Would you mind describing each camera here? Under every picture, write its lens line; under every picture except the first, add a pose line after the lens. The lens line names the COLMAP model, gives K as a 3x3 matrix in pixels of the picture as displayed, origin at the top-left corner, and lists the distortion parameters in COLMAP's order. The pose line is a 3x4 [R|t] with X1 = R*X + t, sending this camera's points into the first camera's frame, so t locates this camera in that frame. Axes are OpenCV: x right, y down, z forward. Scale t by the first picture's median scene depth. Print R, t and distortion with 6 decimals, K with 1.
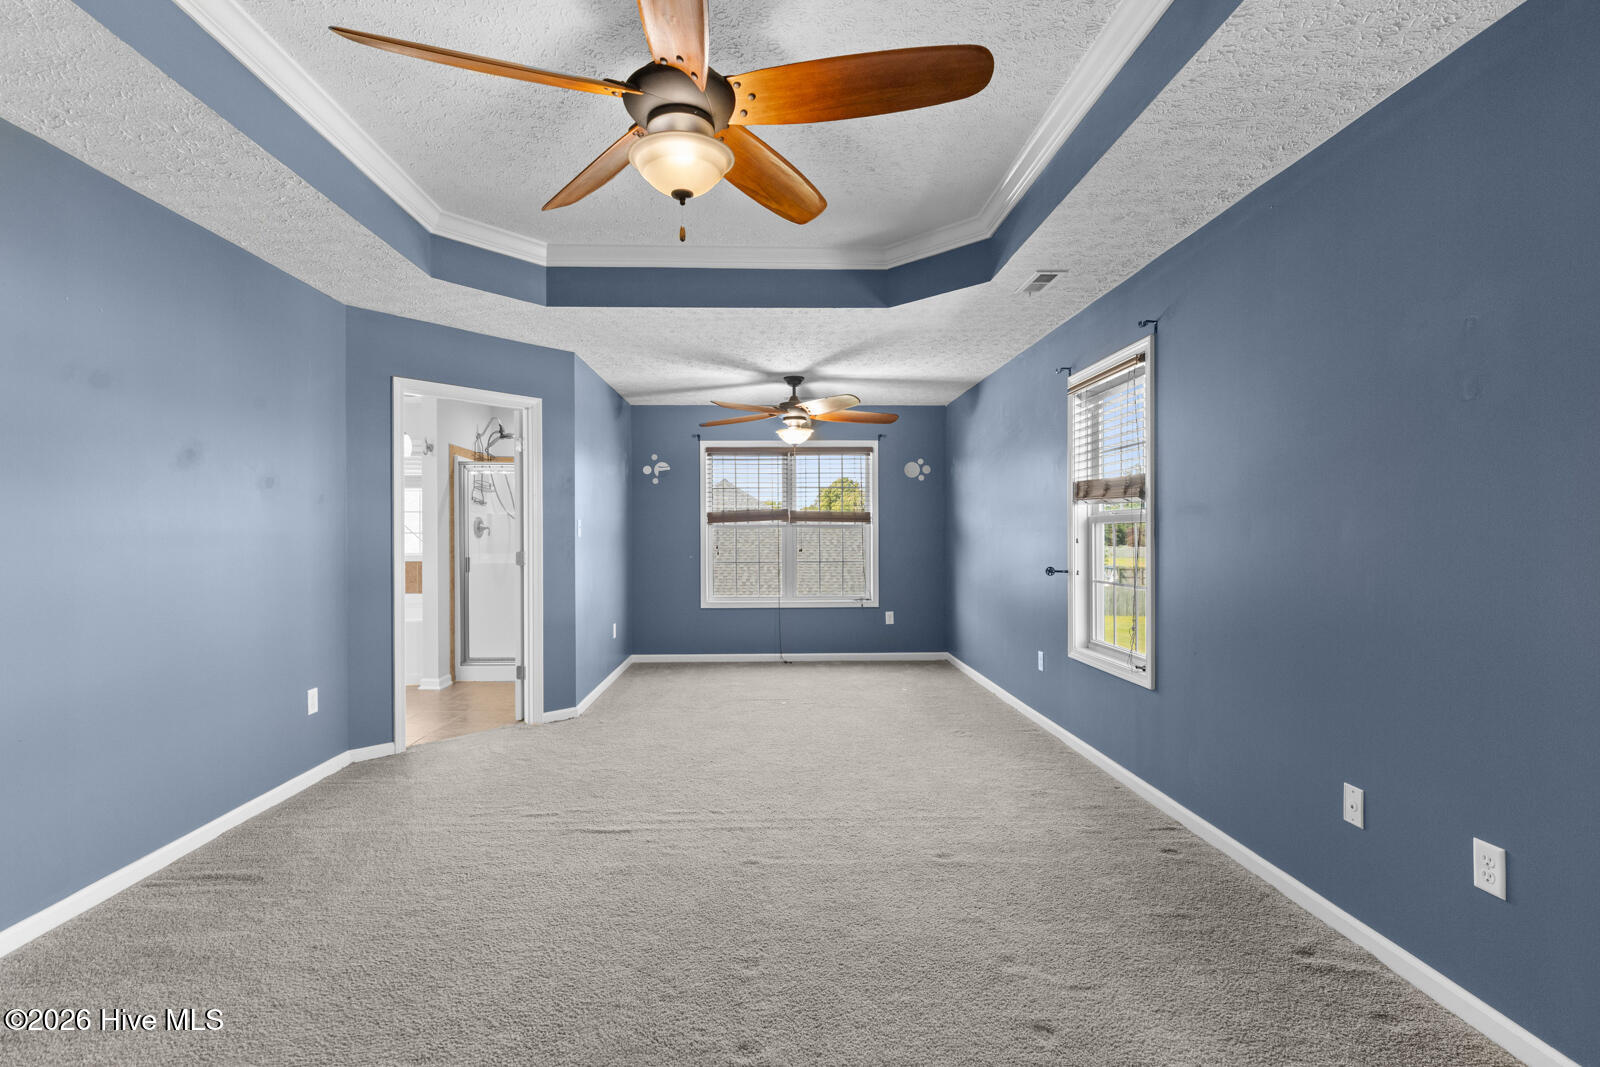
lens RADIAL K [[661.5, 0, 800.0], [0, 661.5, 533.5], [0, 0, 1]] dist [0.002734, -0.000501]
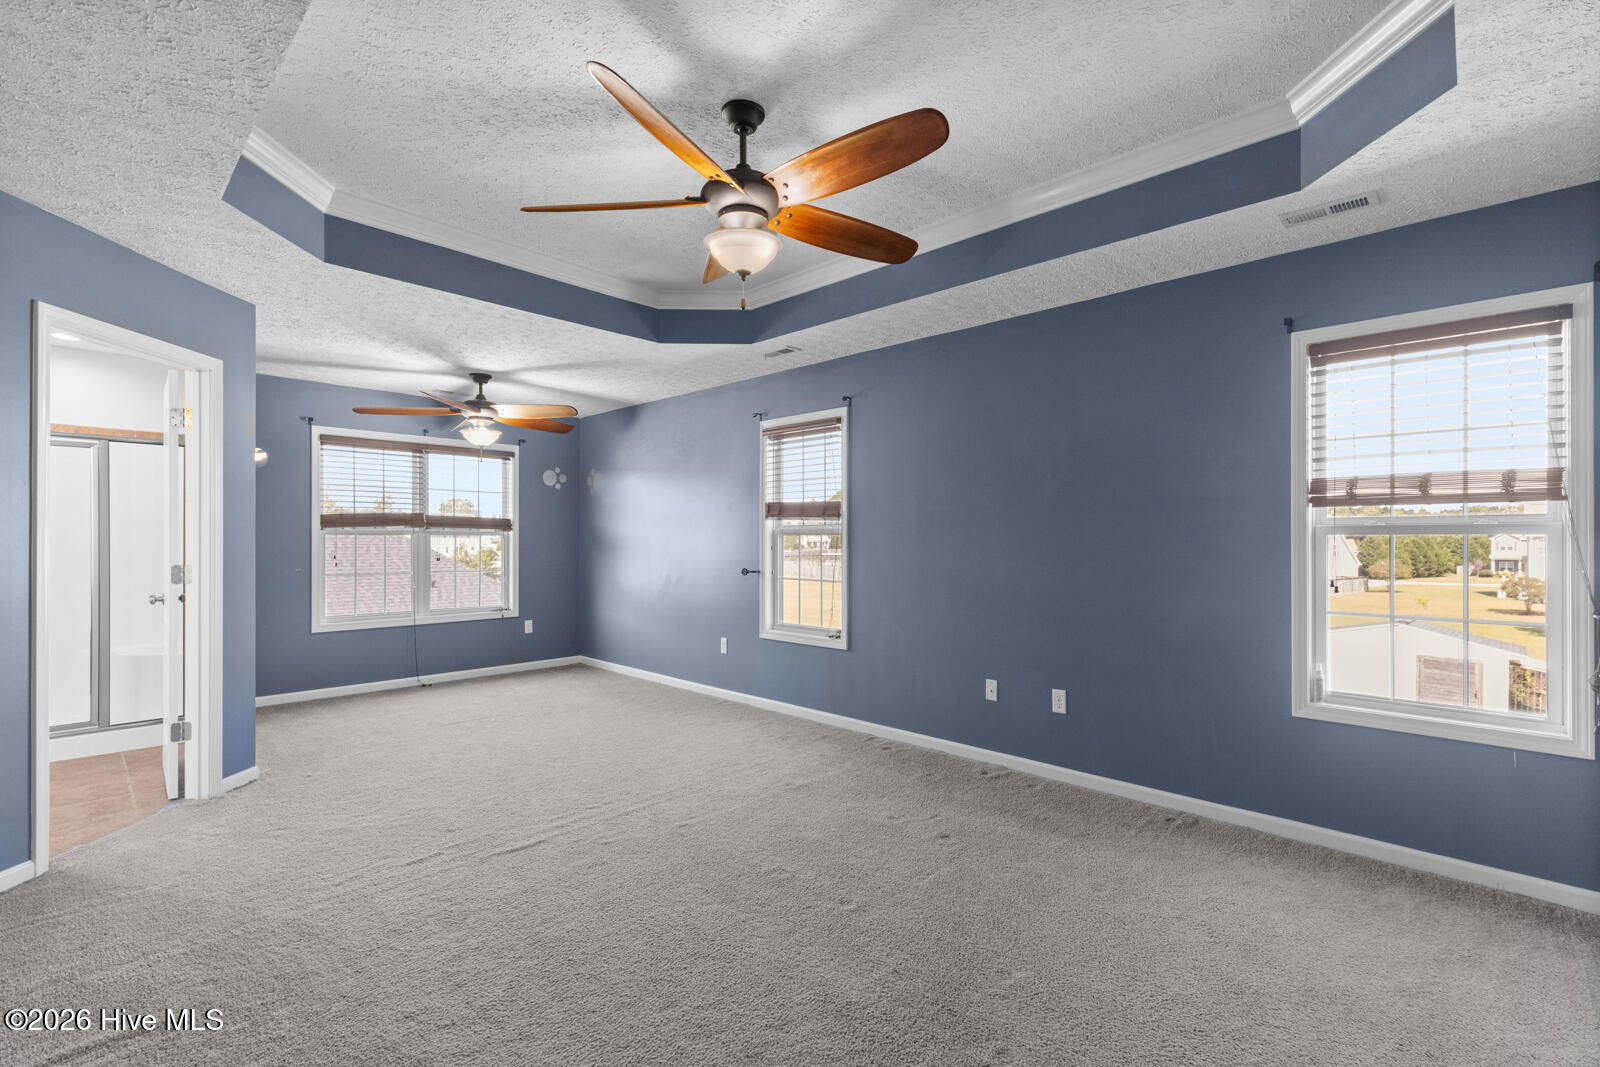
lens RADIAL K [[661.5, 0, 800.0], [0, 661.5, 533.5], [0, 0, 1]] dist [0.002734, -0.000501]
pose [[0.732167, 0.011996, 0.681020, -0.422176], [-0.004462, 0.999908, -0.012816, -0.000595], [-0.681111, 0.006345, 0.732153, 0.004105]]
